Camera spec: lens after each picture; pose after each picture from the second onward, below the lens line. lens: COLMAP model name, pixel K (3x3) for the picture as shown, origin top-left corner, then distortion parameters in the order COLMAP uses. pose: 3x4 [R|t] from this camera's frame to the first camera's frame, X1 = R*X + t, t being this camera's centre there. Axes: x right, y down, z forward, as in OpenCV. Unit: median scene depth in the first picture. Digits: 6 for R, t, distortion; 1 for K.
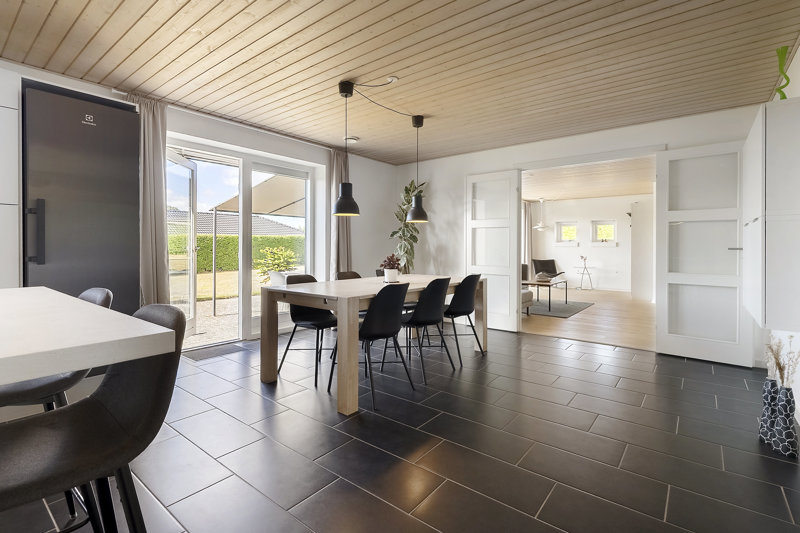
lens RADIAL K [[384.2, 0, 401.1], [0, 384.2, 247.0], [0, 0, 1]] dist [-0.002230, -0.000404]
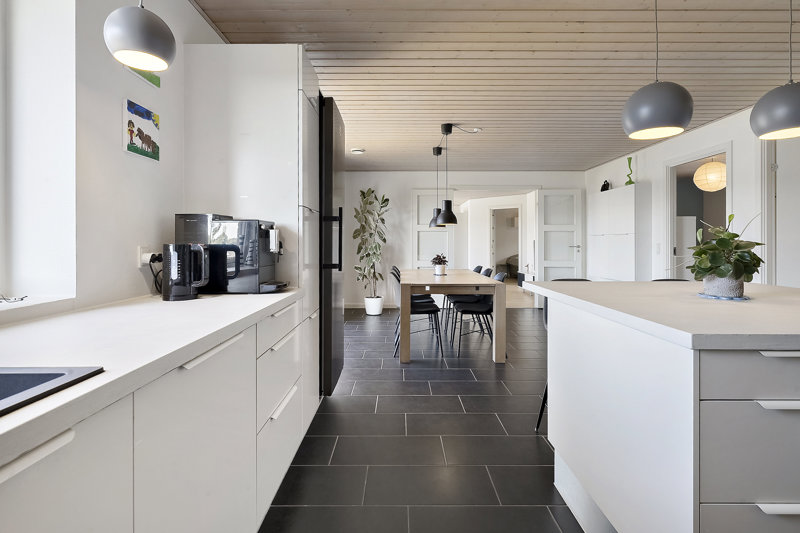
lens RADIAL K [[384.2, 0, 401.1], [0, 384.2, 247.0], [0, 0, 1]] dist [-0.002230, -0.000404]
pose [[0.784519, -0.009033, 0.620039, -0.869635], [0.000819, 0.999908, 0.013531, -0.018221], [-0.620105, -0.010108, 0.784454, 0.051486]]
